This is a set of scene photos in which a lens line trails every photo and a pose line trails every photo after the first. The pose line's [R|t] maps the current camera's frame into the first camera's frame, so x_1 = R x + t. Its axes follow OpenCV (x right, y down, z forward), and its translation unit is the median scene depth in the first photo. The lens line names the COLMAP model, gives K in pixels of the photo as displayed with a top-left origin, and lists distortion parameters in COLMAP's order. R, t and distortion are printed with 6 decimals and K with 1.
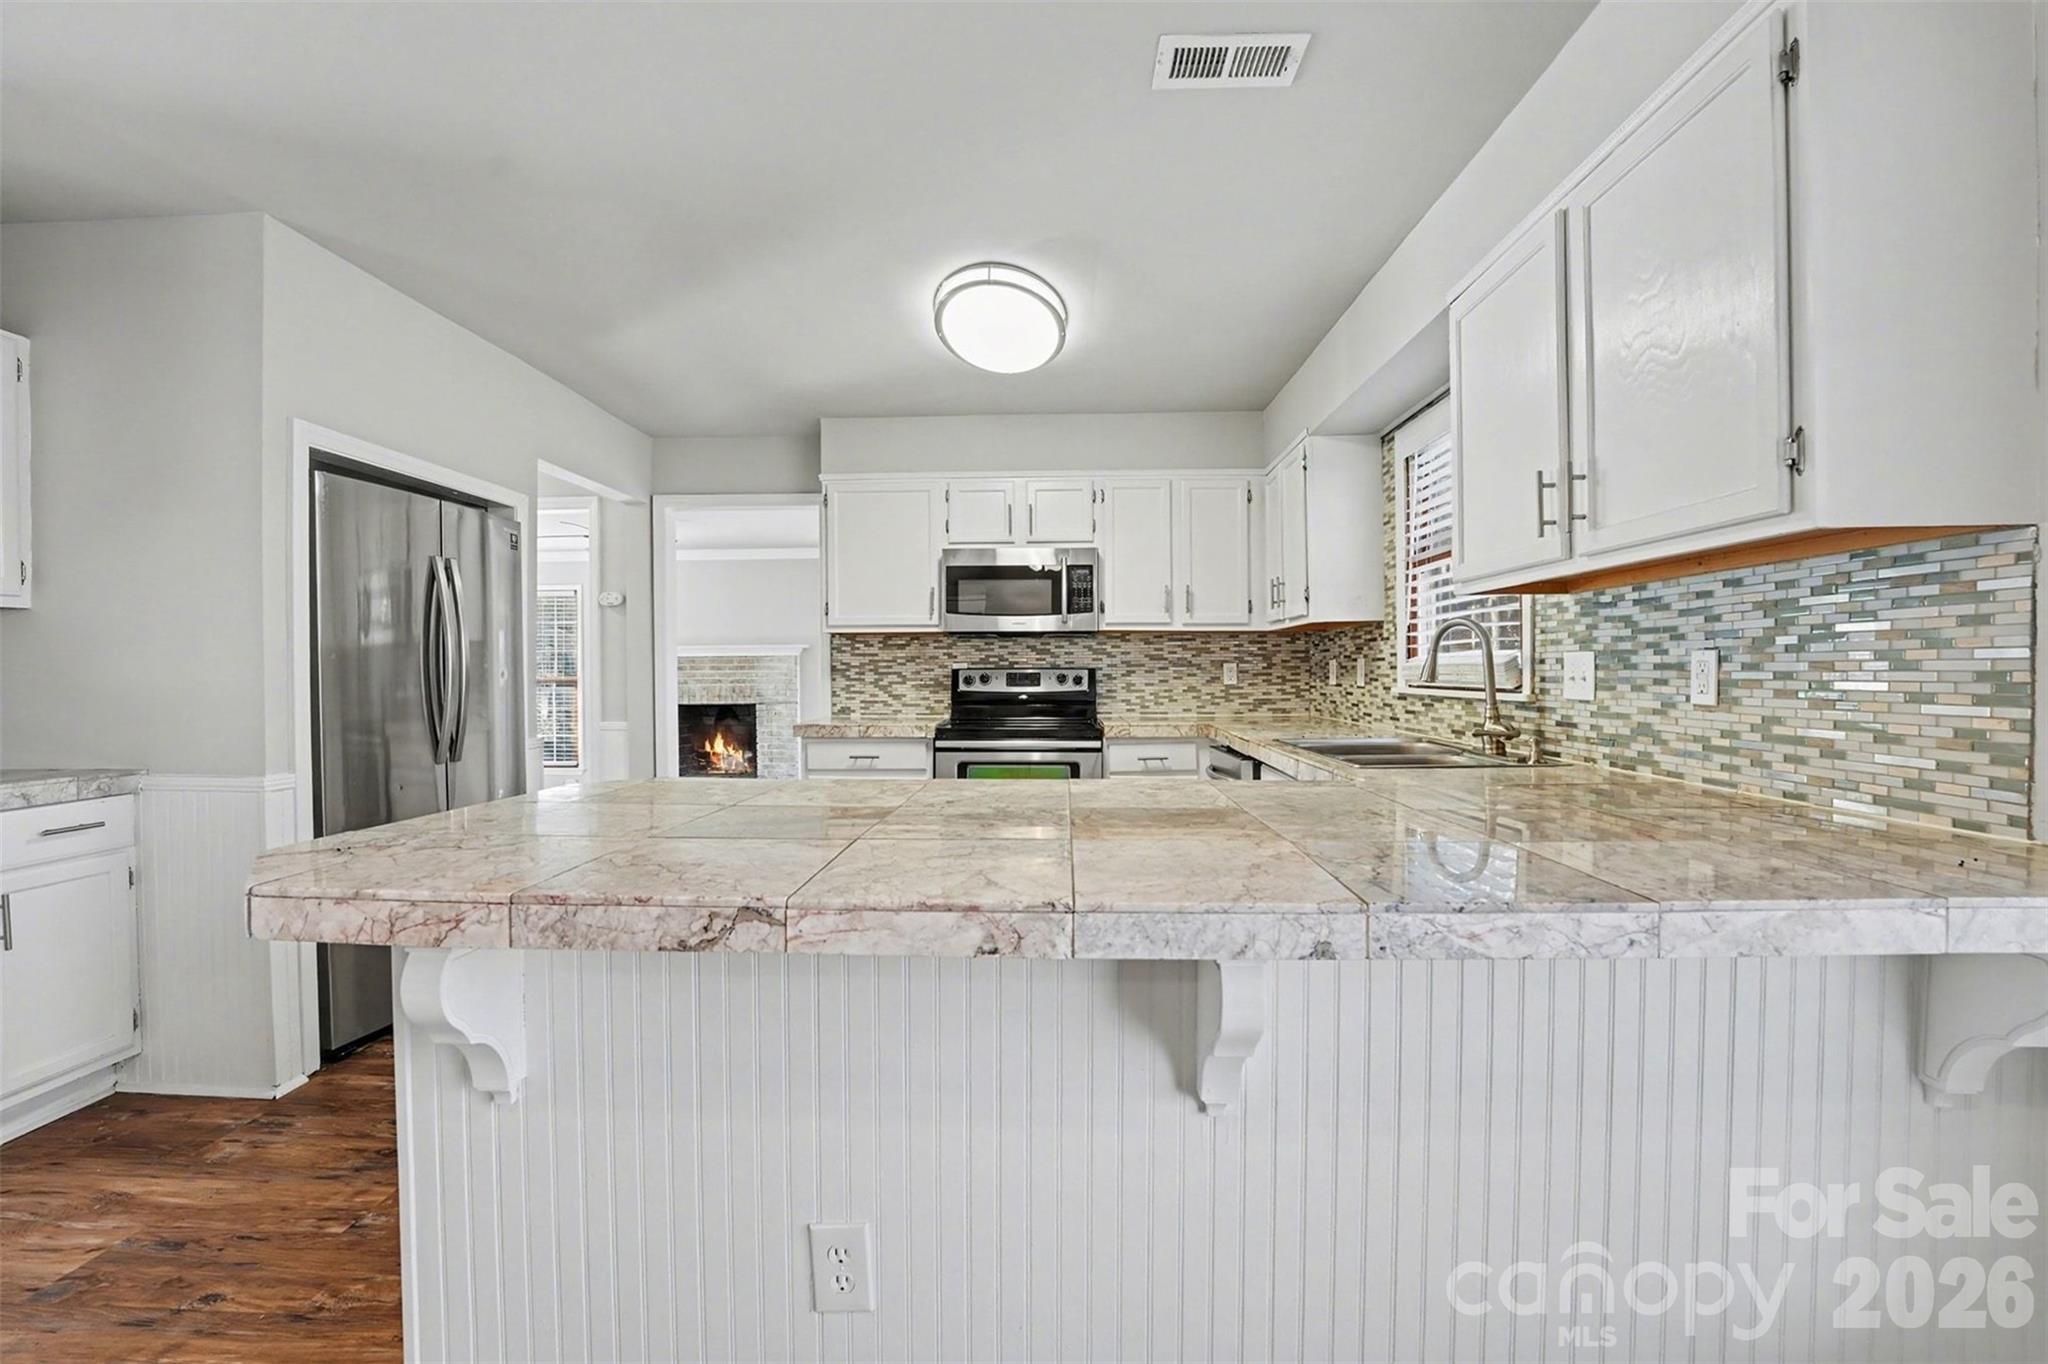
lens RADIAL K [[835.8, 0, 1031.4], [0, 835.8, 681.4], [0, 0, 1]] dist [-0.031923, 0.004956]
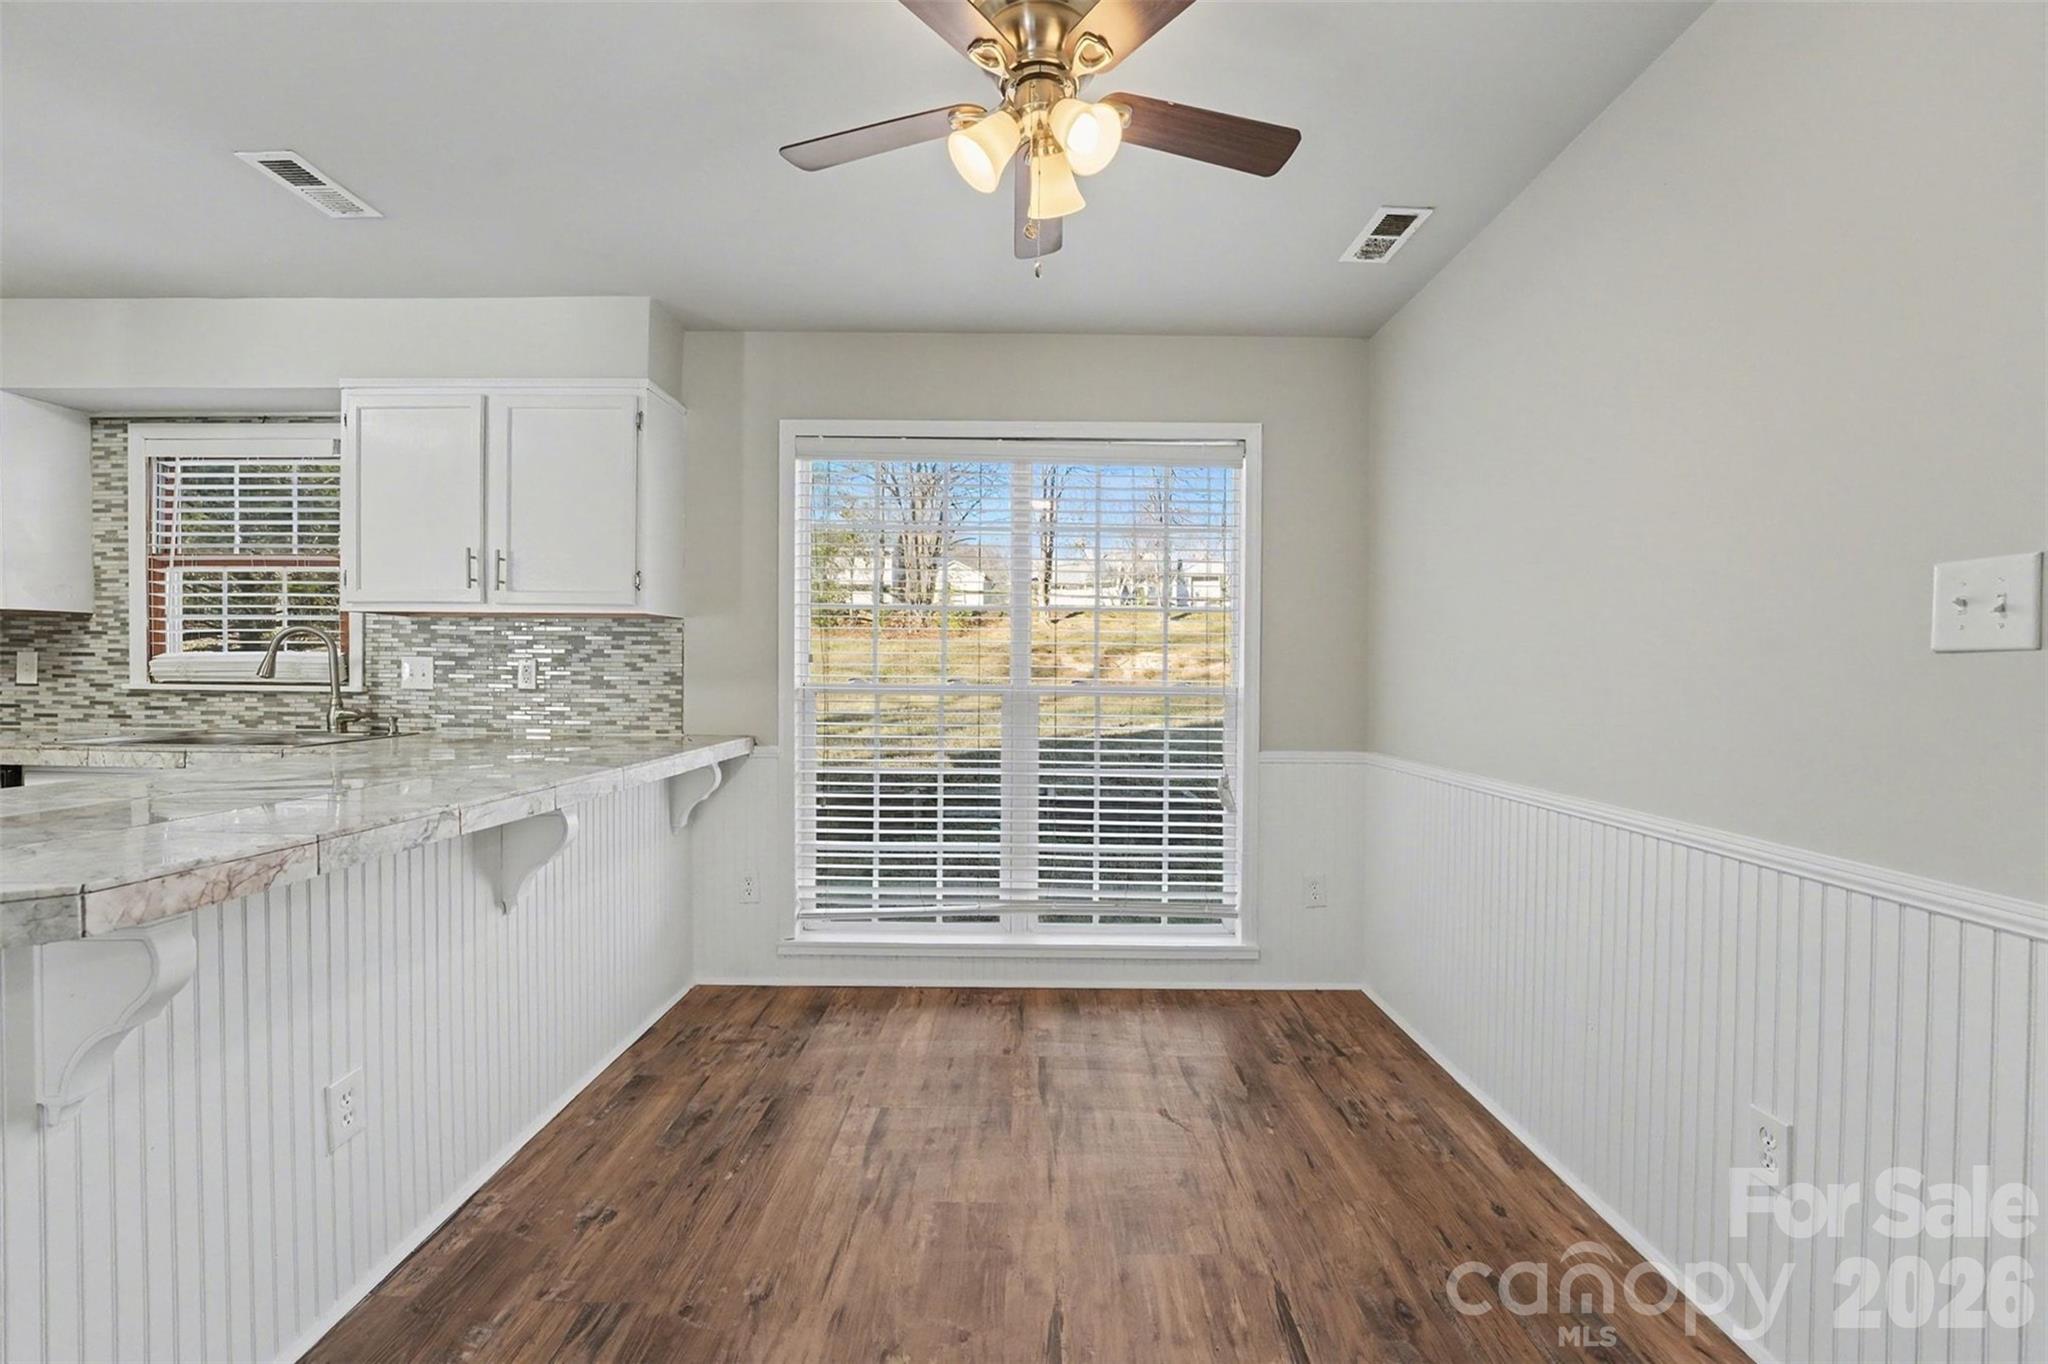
lens RADIAL K [[838.0, 0, 1037.5], [0, 838.0, 679.8], [0, 0, 1]] dist [-0.023604, 0.000206]
pose [[-0.035998, -0.005742, 0.999335, -1.086875], [0.003496, 0.999977, 0.005871, 0.000908], [-0.999346, 0.003705, -0.035977, -0.067931]]
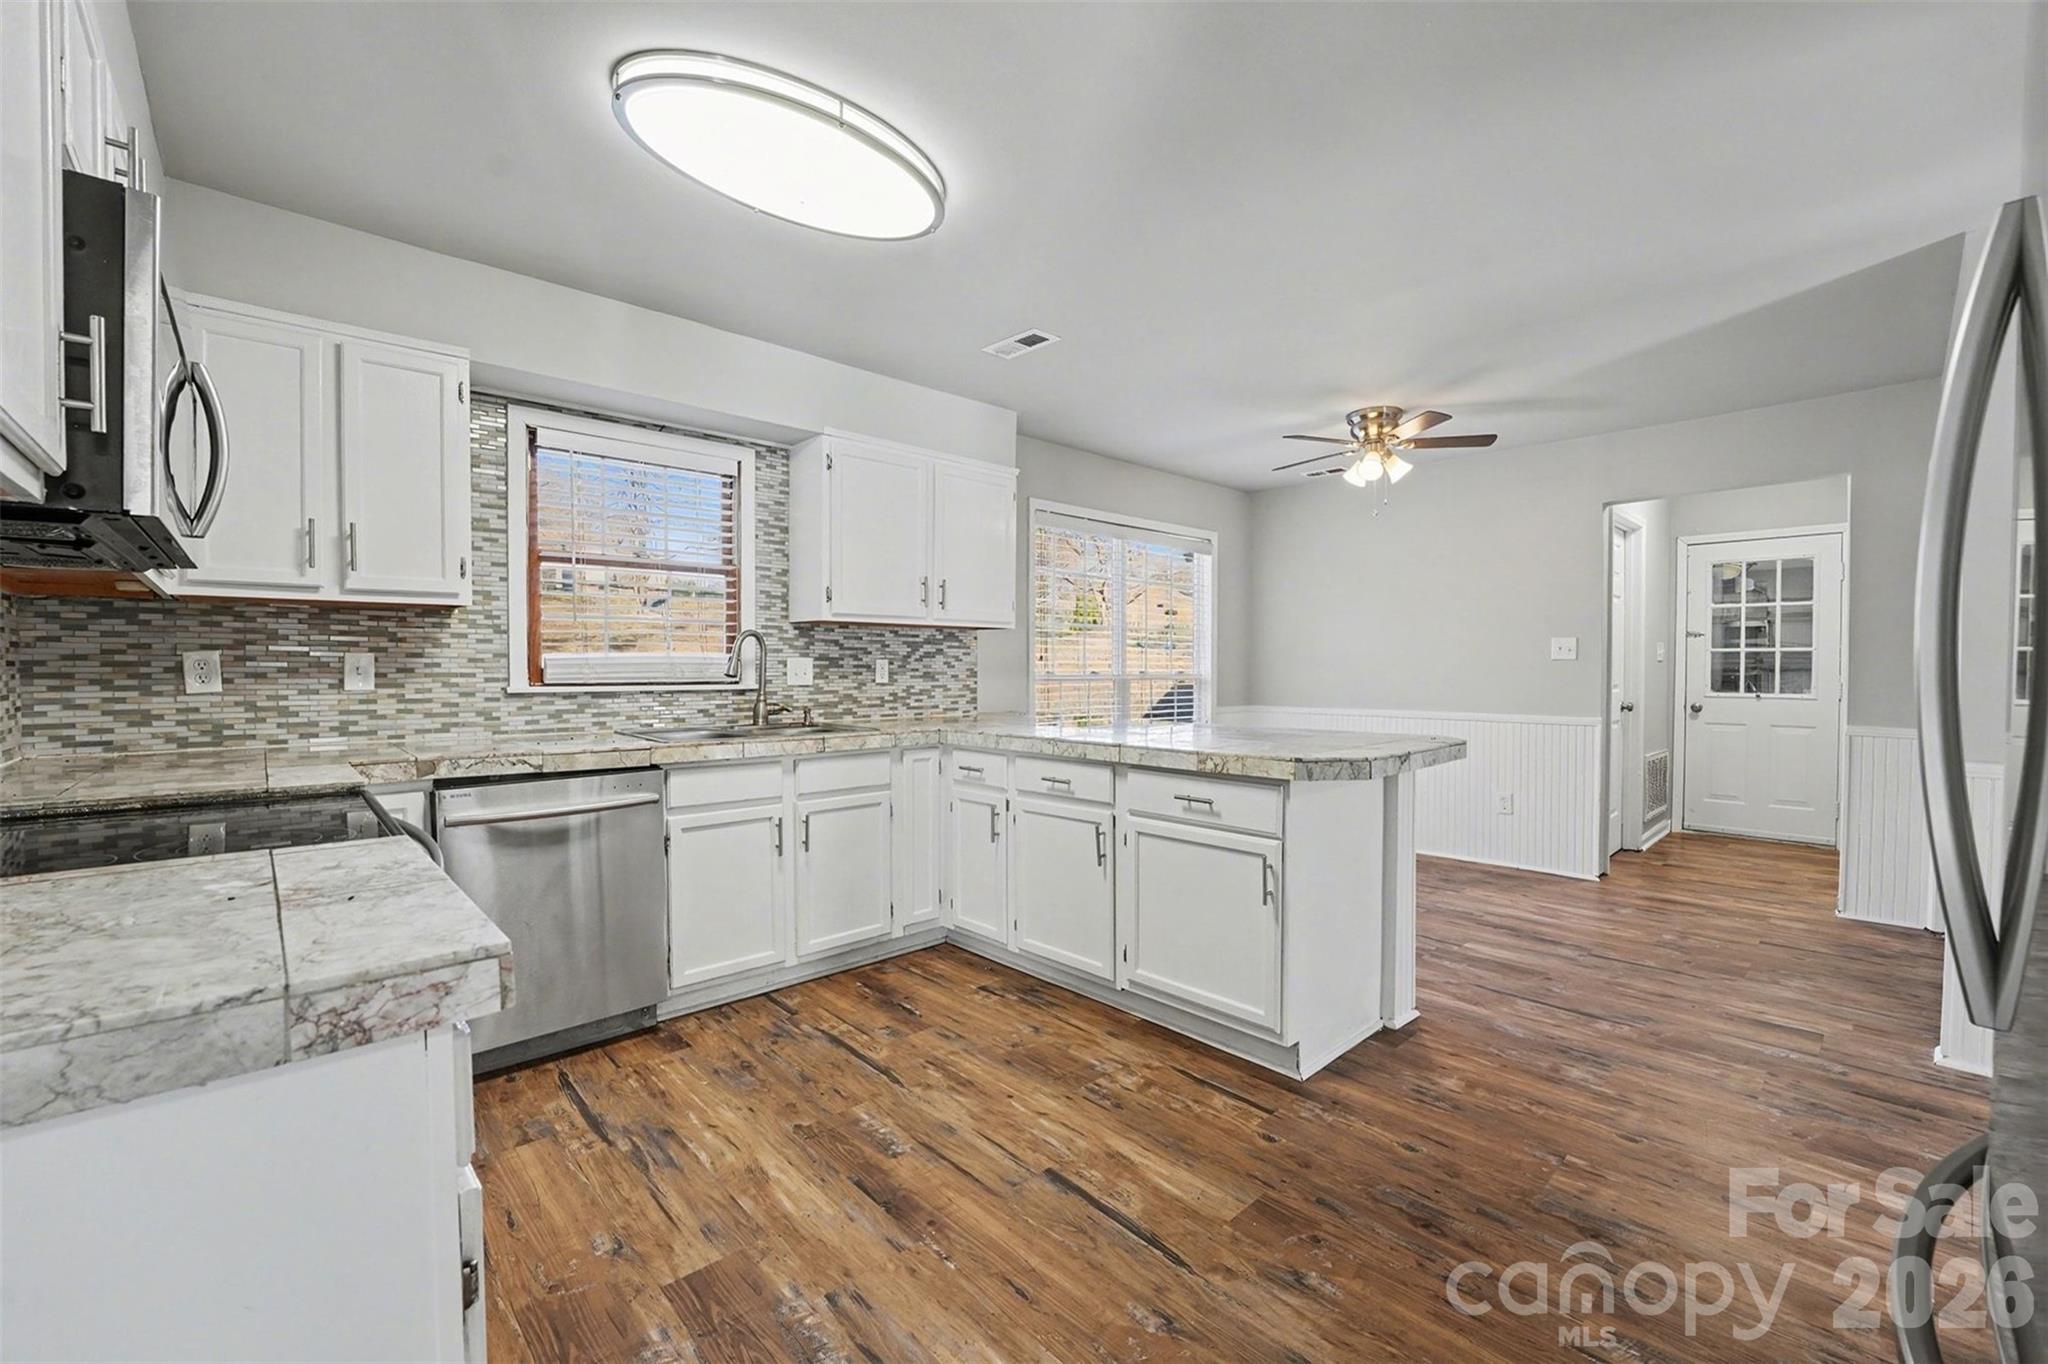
lens RADIAL K [[835.8, 0, 1031.4], [0, 835.8, 681.4], [0, 0, 1]] dist [-0.031923, 0.004956]
pose [[-0.708424, -0.011141, 0.705699, -1.158803], [0.009750, 0.999626, 0.025569, -0.032634], [-0.705720, 0.024994, -0.708050, 2.416409]]
